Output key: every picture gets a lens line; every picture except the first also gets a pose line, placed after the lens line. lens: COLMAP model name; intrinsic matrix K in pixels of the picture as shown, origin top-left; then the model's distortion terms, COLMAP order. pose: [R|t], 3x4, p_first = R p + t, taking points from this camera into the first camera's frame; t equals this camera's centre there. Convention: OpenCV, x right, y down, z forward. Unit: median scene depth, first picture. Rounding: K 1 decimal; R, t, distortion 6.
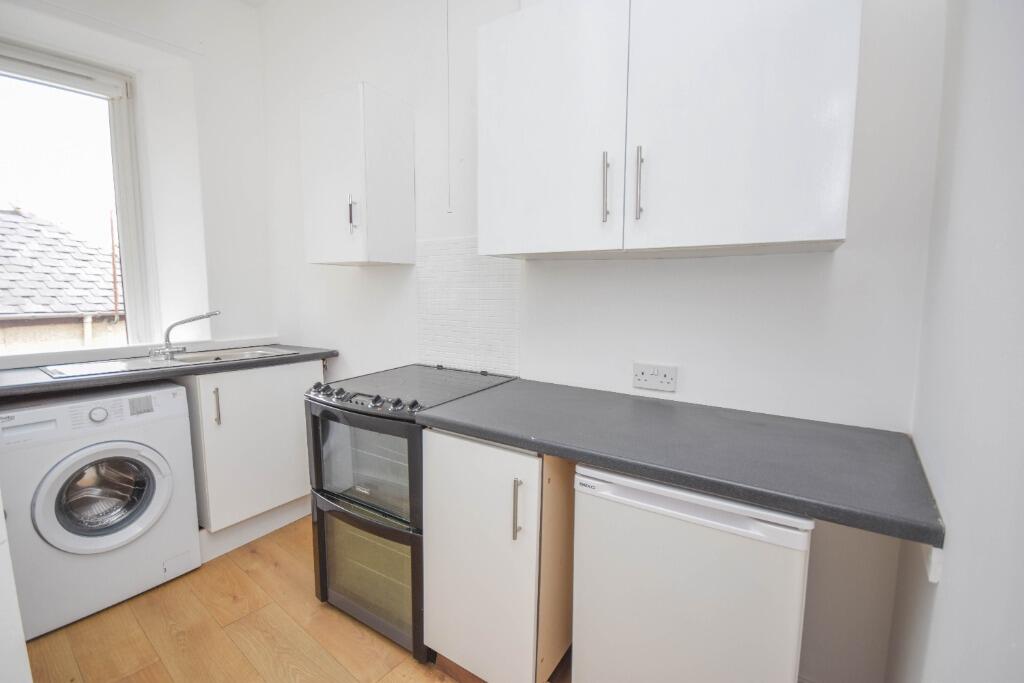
lens RADIAL K [[442.3, 0, 512.0], [0, 442.3, 341.5], [0, 0, 1]] dist [-0.001470, -0.012184]
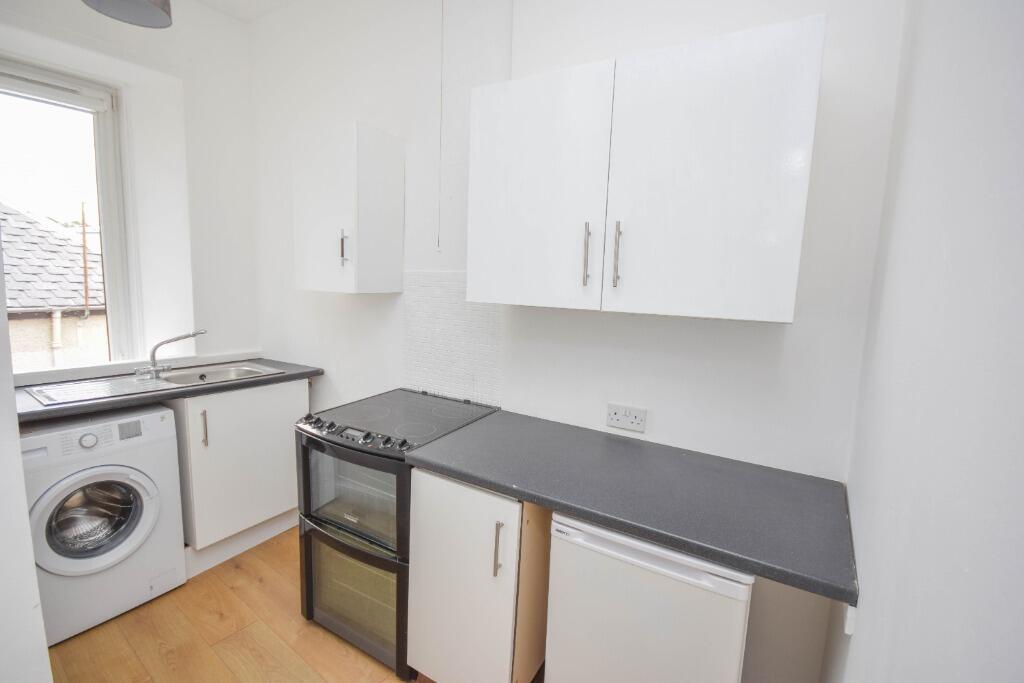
lens RADIAL K [[441.2, 0, 512.0], [0, 441.2, 341.5], [0, 0, 1]] dist [0.001340, -0.013643]
pose [[0.998400, 0.026168, 0.050128, -0.015653], [-0.026990, 0.999511, 0.015806, -0.106217], [-0.049689, -0.017133, 0.998618, -0.061014]]
